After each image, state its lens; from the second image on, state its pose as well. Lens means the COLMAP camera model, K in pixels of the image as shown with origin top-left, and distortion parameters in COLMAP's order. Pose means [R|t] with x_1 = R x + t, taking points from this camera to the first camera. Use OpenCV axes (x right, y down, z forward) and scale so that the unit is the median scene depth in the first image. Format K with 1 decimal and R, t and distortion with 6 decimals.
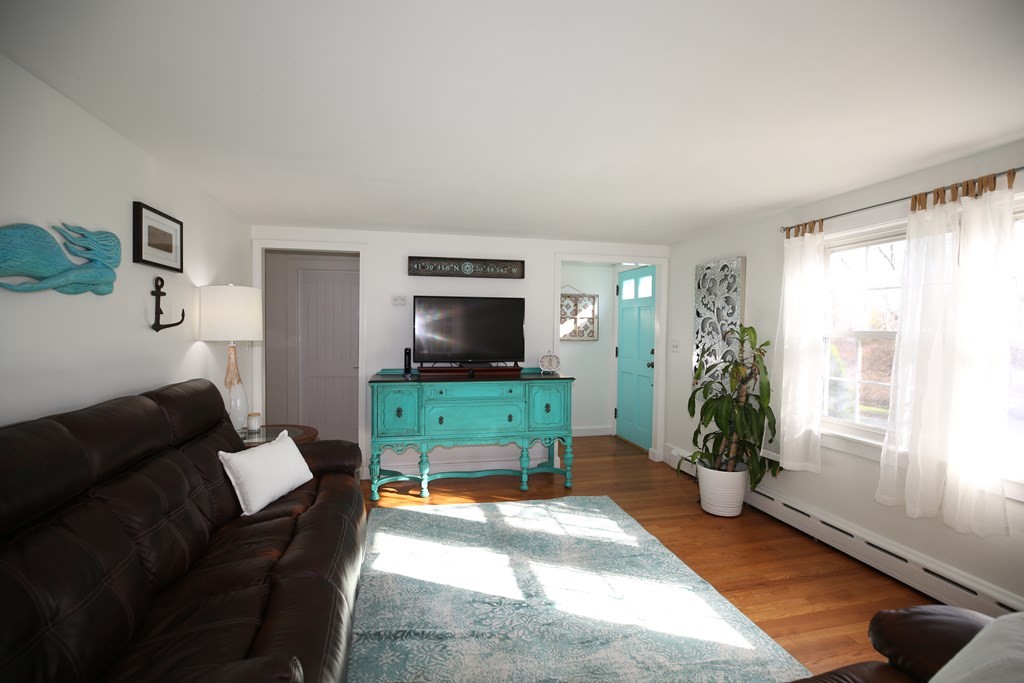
lens RADIAL K [[468.3, 0, 510.5], [0, 468.3, 340.6], [0, 0, 1]] dist [0.000291, 0.000326]
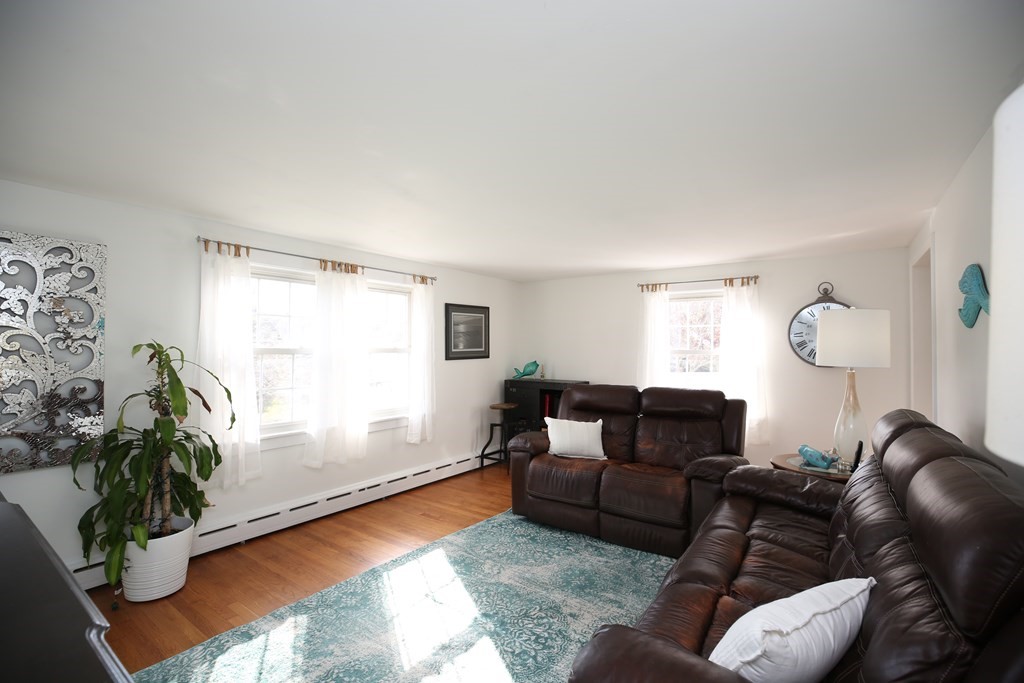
lens RADIAL K [[468.3, 0, 508.7], [0, 468.3, 344.5], [0, 0, 1]] dist [0.000291, 0.000326]
pose [[-0.645149, -0.004032, 0.764046, -0.549724], [0.011211, 0.999828, 0.014743, -0.037483], [-0.763975, 0.018077, -0.644993, 1.196191]]
